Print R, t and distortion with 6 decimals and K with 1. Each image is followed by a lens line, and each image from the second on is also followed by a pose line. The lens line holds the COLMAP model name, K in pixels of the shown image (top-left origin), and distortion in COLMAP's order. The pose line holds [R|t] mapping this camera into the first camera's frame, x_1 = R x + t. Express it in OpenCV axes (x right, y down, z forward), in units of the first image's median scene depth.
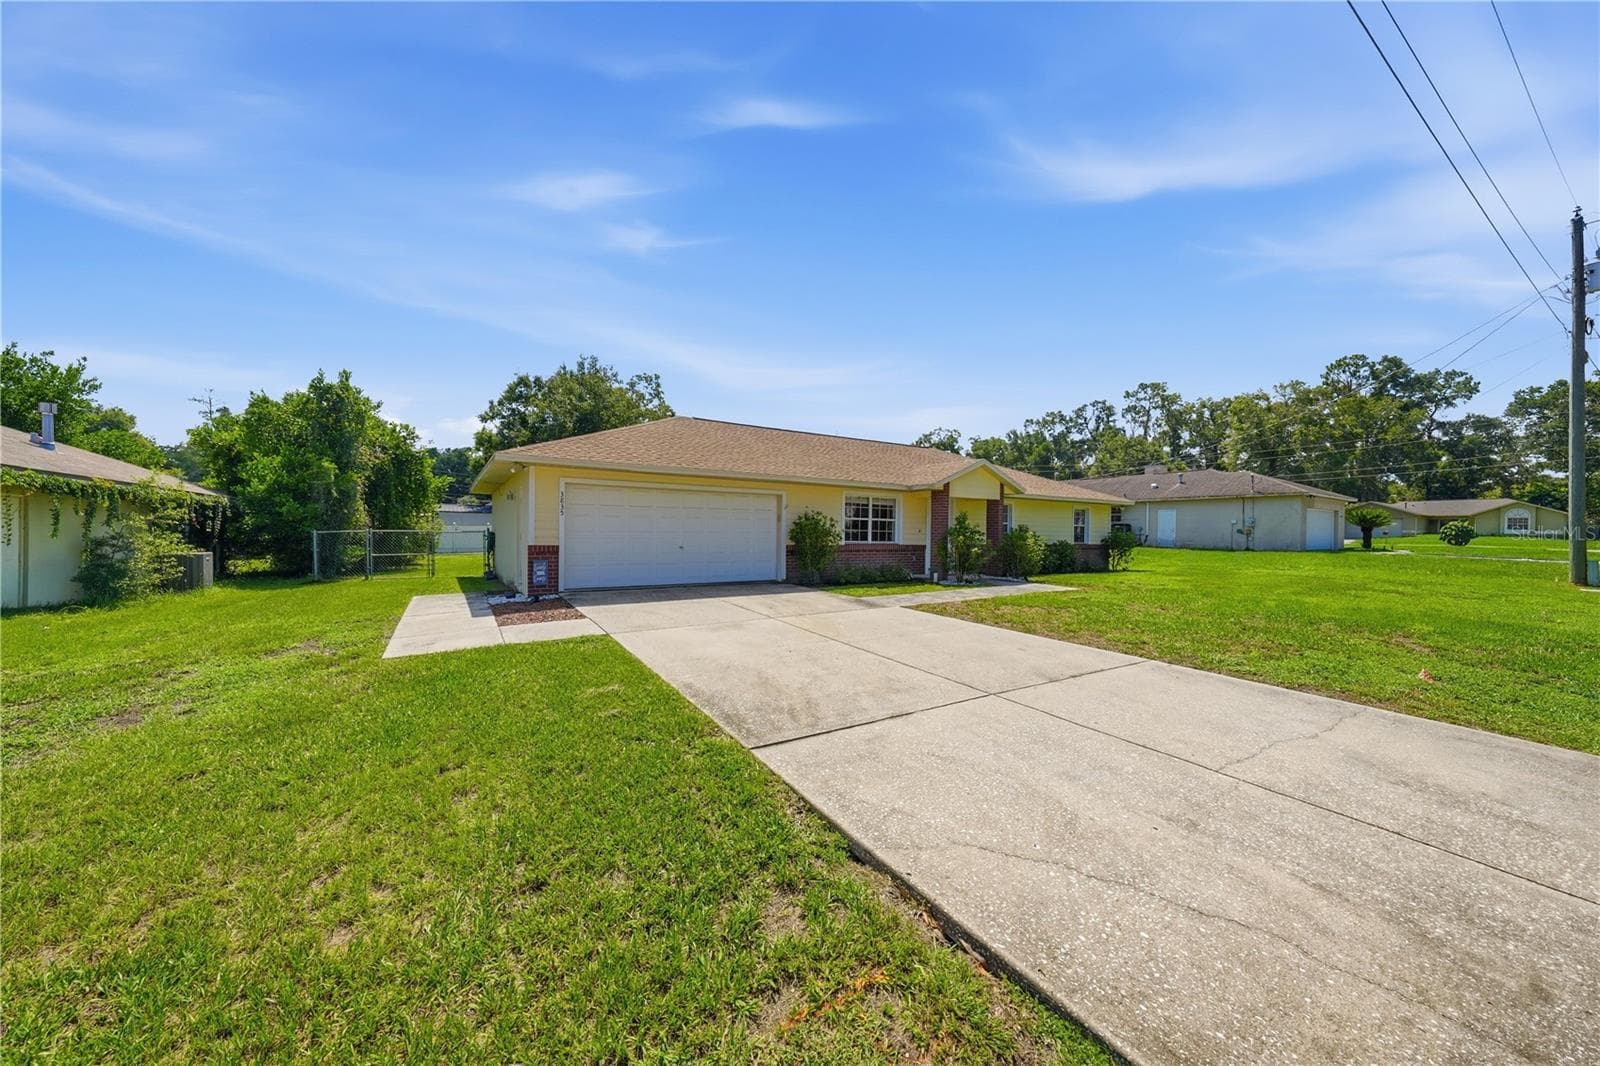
lens RADIAL K [[569.6, 0, 795.0], [0, 569.6, 536.0], [0, 0, 1]] dist [0.007181, 0.000190]
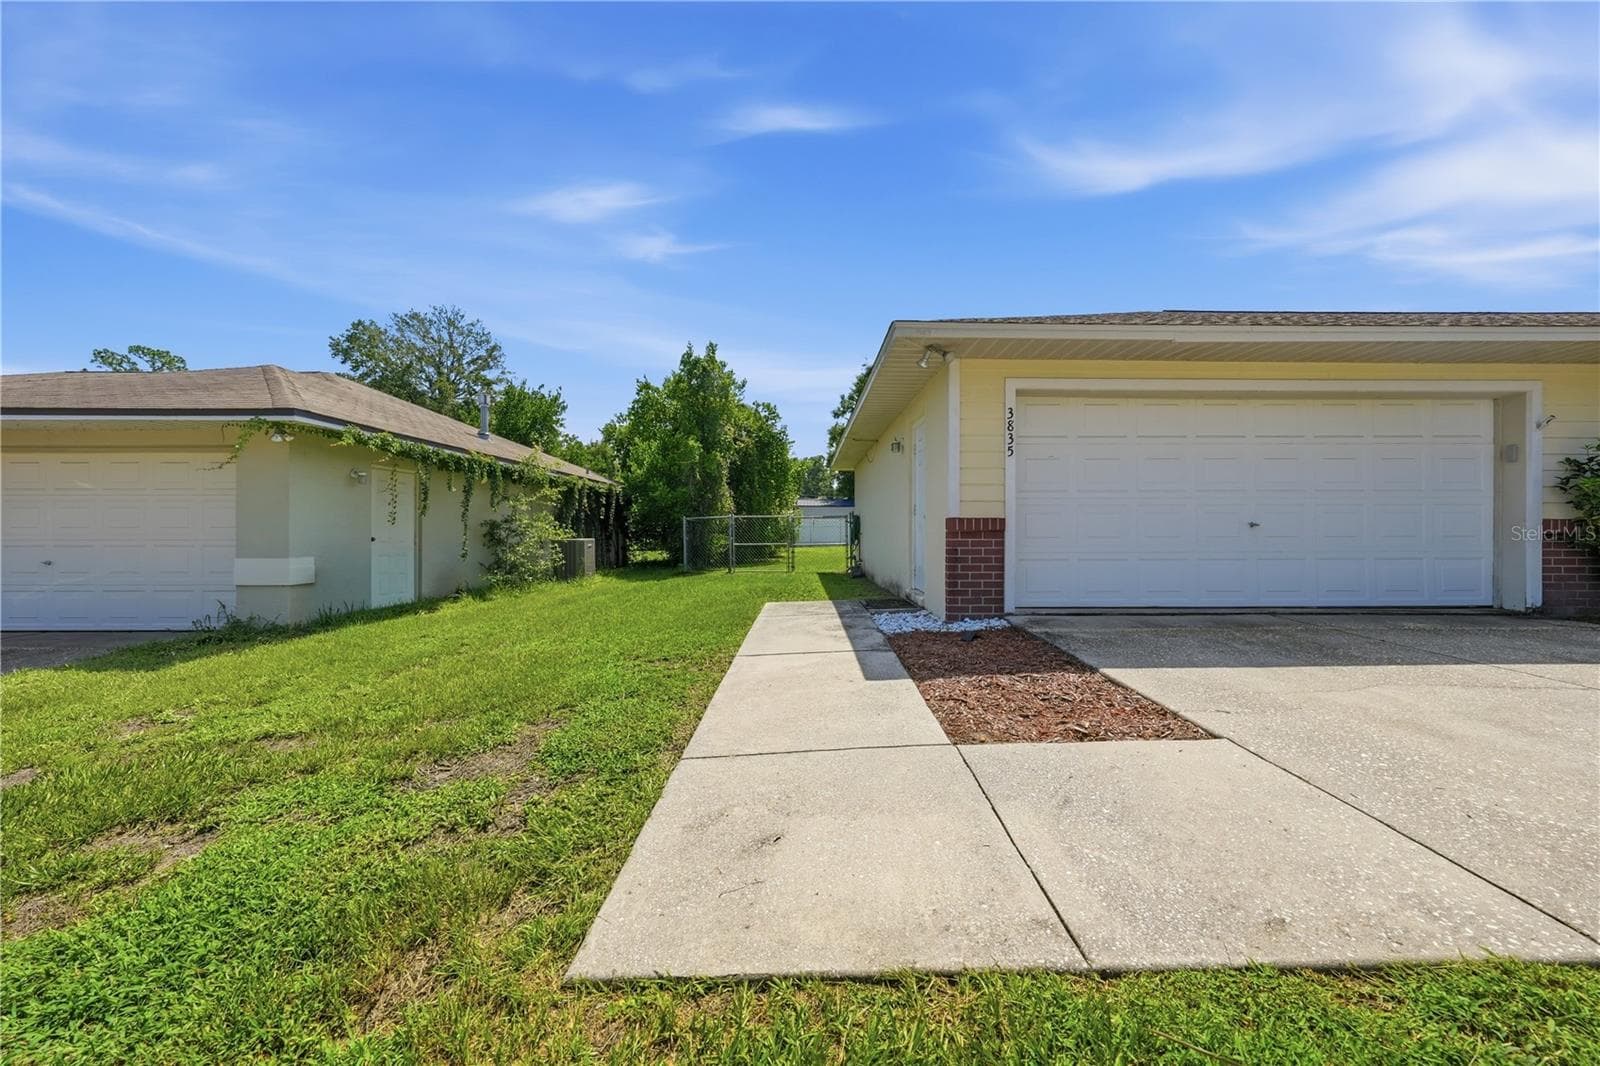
lens RADIAL K [[569.6, 0, 795.0], [0, 569.6, 536.0], [0, 0, 1]] dist [0.007181, 0.000190]
pose [[0.844301, -0.003178, -0.535860, -0.193326], [0.005500, 0.999981, 0.002734, 0.018705], [0.535841, -0.005256, 0.844302, 0.313524]]
